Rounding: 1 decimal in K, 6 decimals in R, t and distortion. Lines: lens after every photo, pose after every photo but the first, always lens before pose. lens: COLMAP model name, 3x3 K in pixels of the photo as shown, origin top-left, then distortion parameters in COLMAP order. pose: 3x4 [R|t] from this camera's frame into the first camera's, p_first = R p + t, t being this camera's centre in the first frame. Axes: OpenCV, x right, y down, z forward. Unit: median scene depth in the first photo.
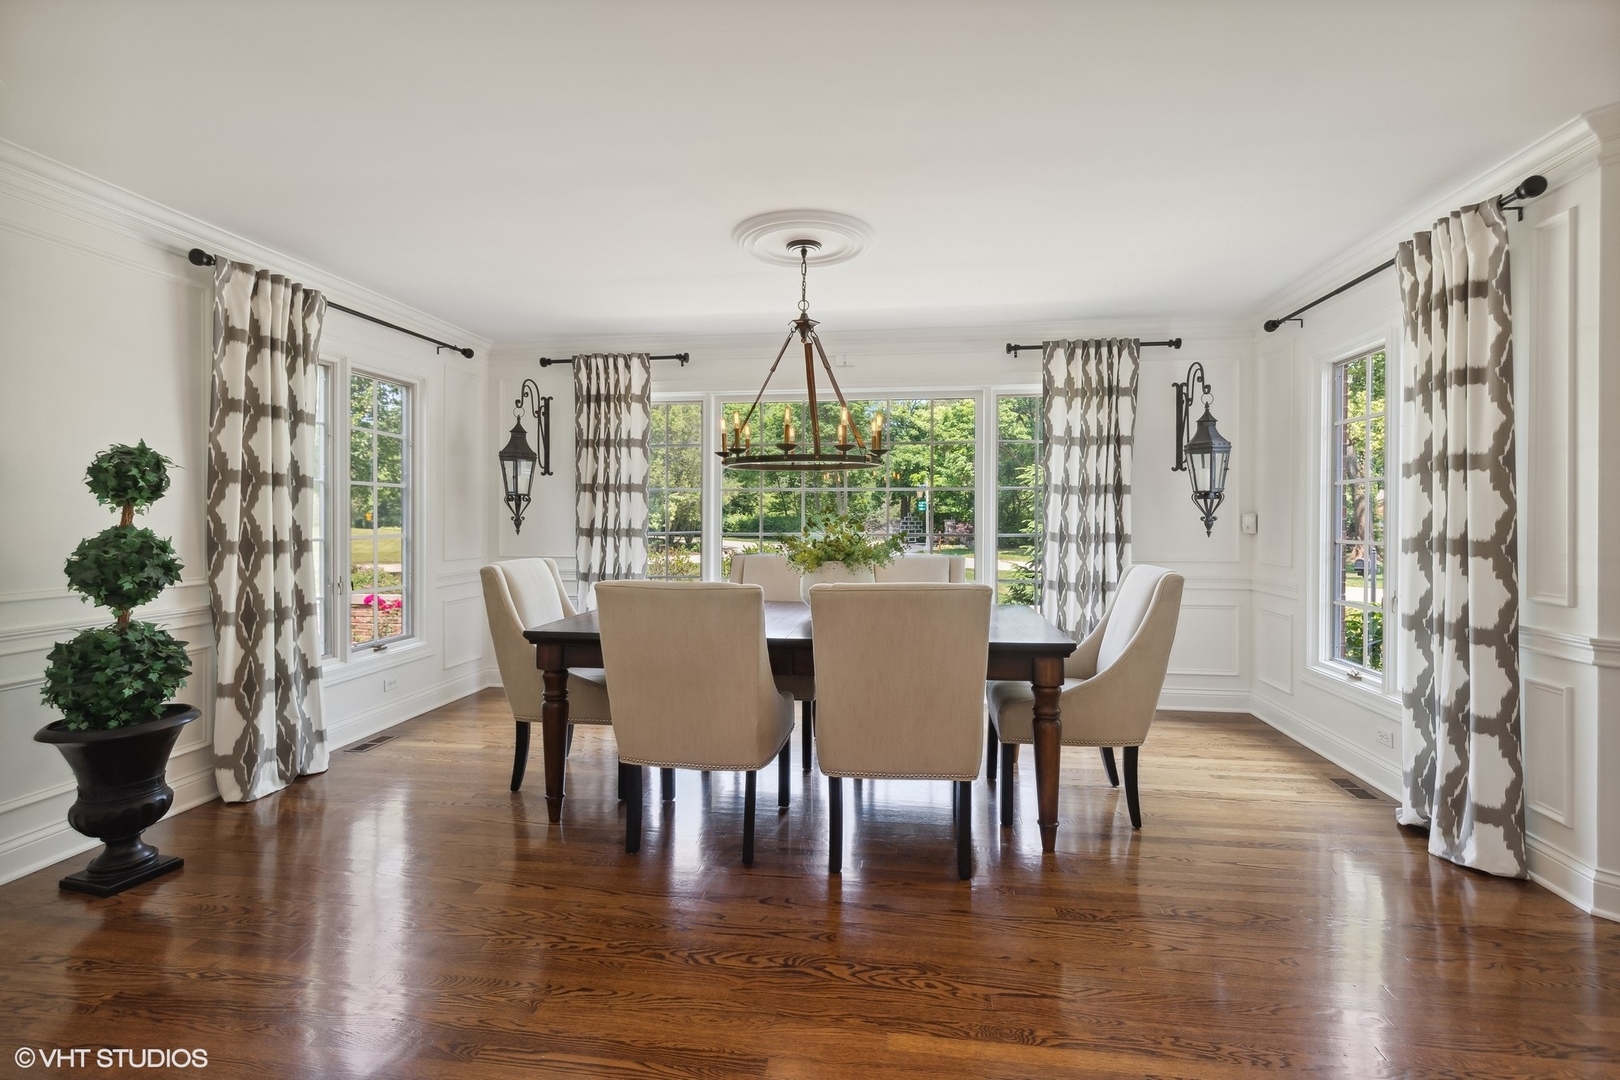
lens RADIAL K [[743.0, 0, 817.5], [0, 743.0, 523.3], [0, 0, 1]] dist [0.001106, 0.000910]
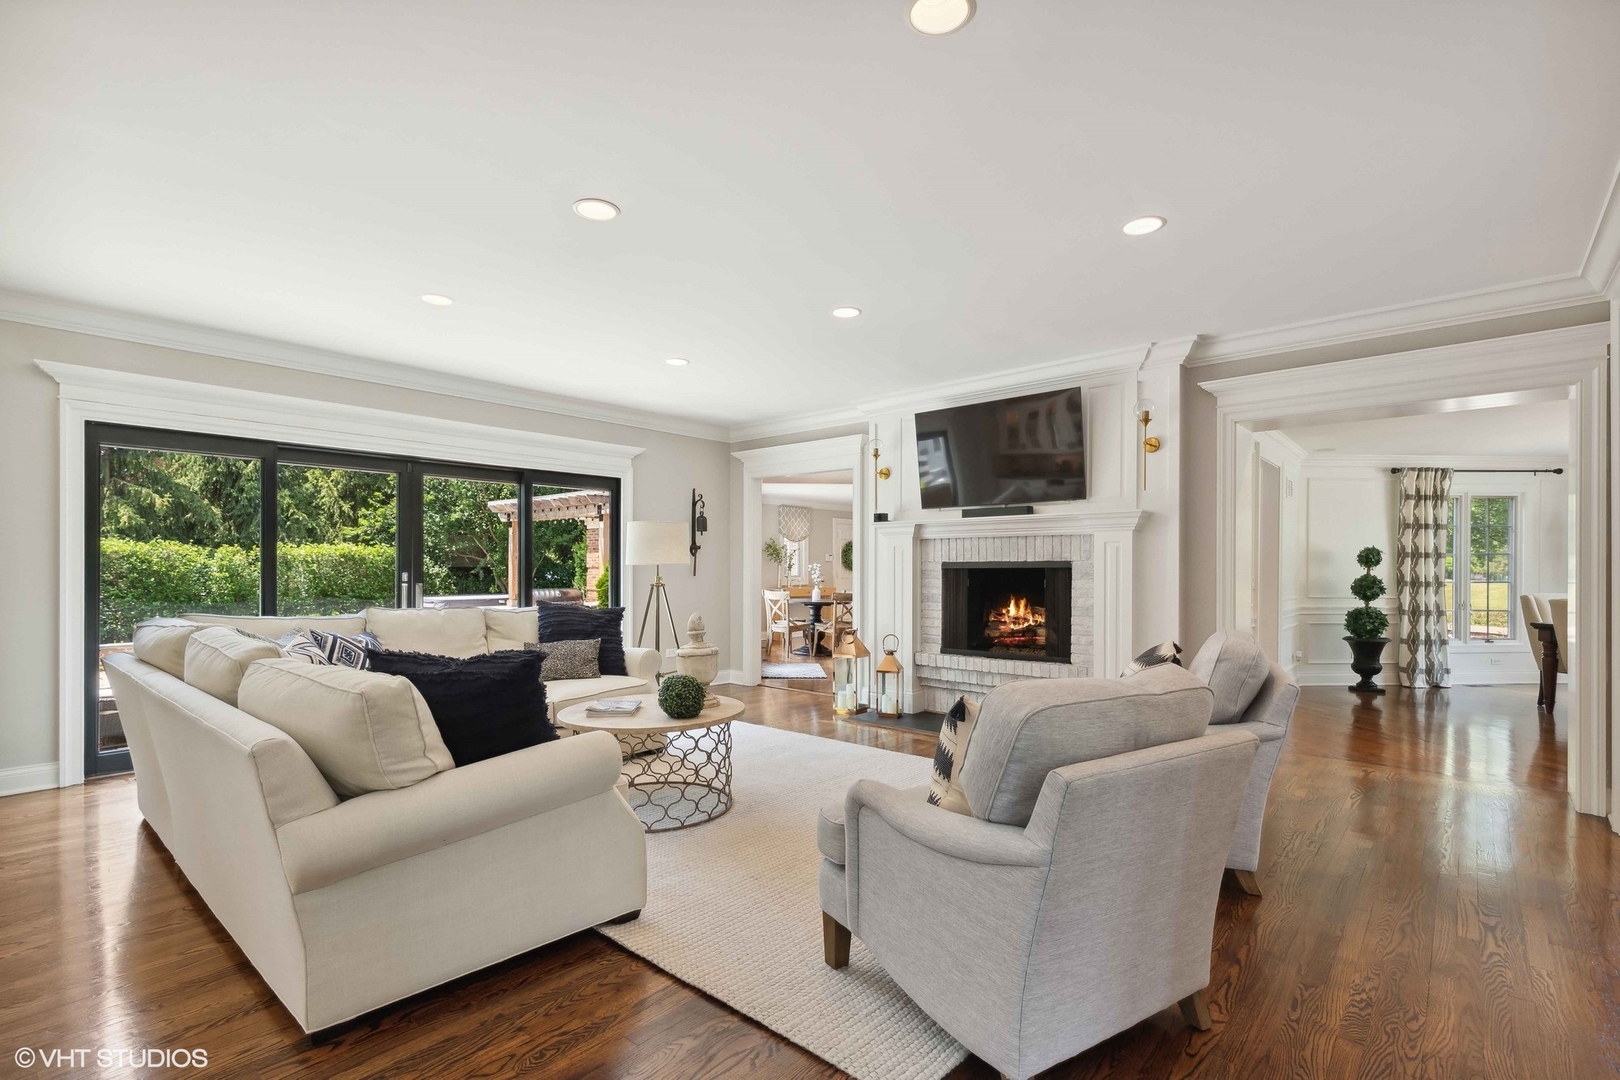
lens RADIAL K [[750.4, 0, 818.8], [0, 750.4, 566.8], [0, 0, 1]] dist [-0.001029, -0.000066]
pose [[0.191271, -0.002016, -0.981535, 1.271642], [-0.011363, 0.999926, -0.004268, 0.009114], [0.981471, 0.011970, 0.191234, -1.381235]]
